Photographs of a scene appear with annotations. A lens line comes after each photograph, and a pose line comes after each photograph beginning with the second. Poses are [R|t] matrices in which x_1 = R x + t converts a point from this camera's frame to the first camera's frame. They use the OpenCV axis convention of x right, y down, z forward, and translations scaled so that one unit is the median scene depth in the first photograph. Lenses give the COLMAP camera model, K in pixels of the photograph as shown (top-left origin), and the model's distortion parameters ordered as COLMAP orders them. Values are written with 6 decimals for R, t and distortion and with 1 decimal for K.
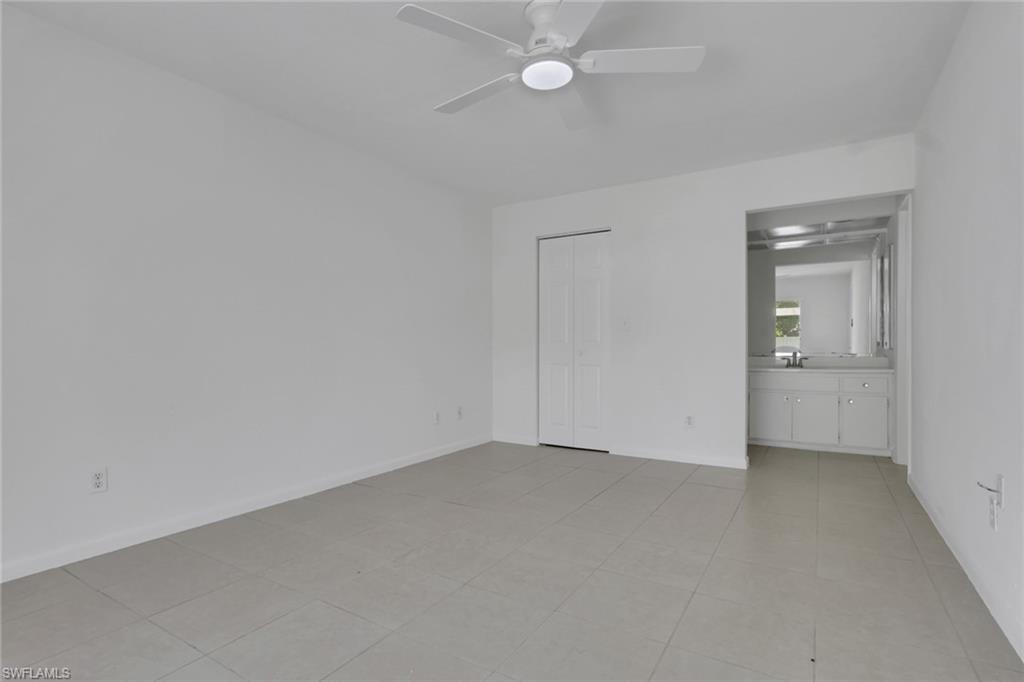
lens RADIAL K [[502.4, 0, 498.2], [0, 502.4, 344.7], [0, 0, 1]] dist [-0.000148, -0.000539]
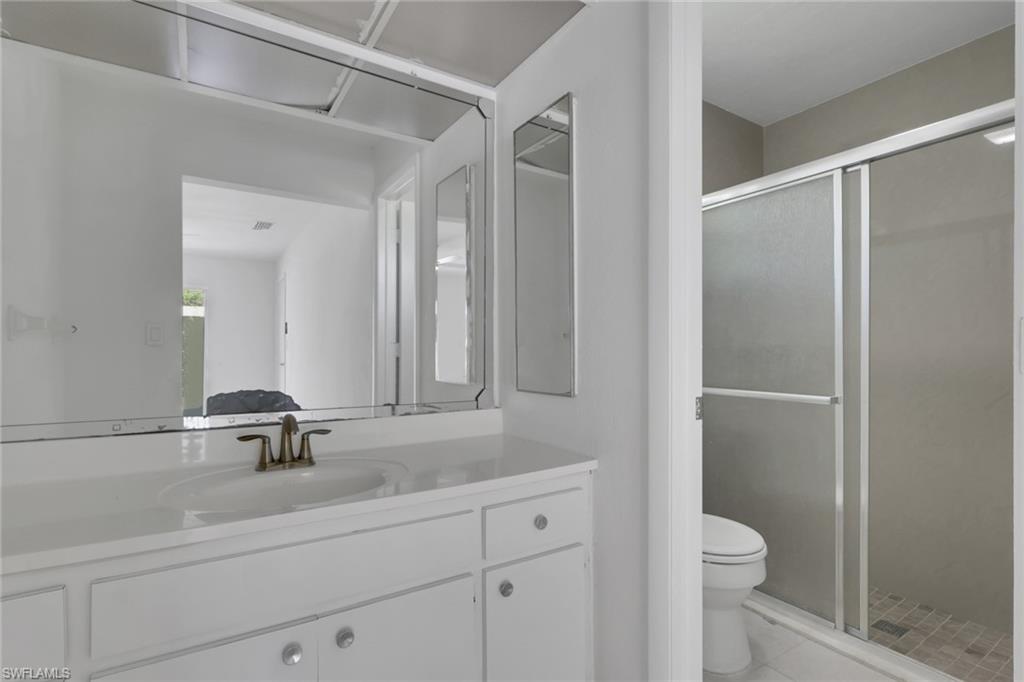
lens RADIAL K [[502.4, 0, 498.2], [0, 502.4, 344.7], [0, 0, 1]] dist [-0.000148, -0.000539]
pose [[0.433691, 0.026820, 0.900663, 0.420769], [0.001822, 0.999529, -0.030641, -0.014325], [-0.901060, 0.014930, 0.433438, 0.834490]]
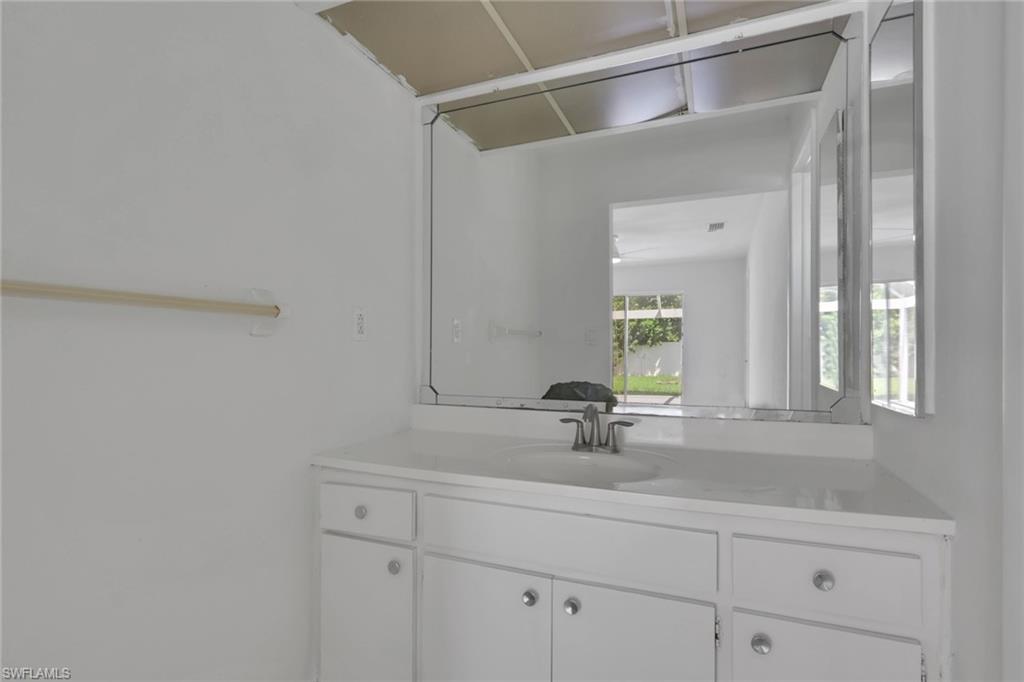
lens RADIAL K [[482.6, 0, 511.9], [0, 482.6, 351.7], [0, 0, 1]] dist [-0.022153, 0.000457]
pose [[0.986539, 0.004632, 0.163463, 0.525787], [-0.004603, 0.999989, -0.000554, -0.017818], [-0.163464, -0.000206, 0.986549, 0.763565]]
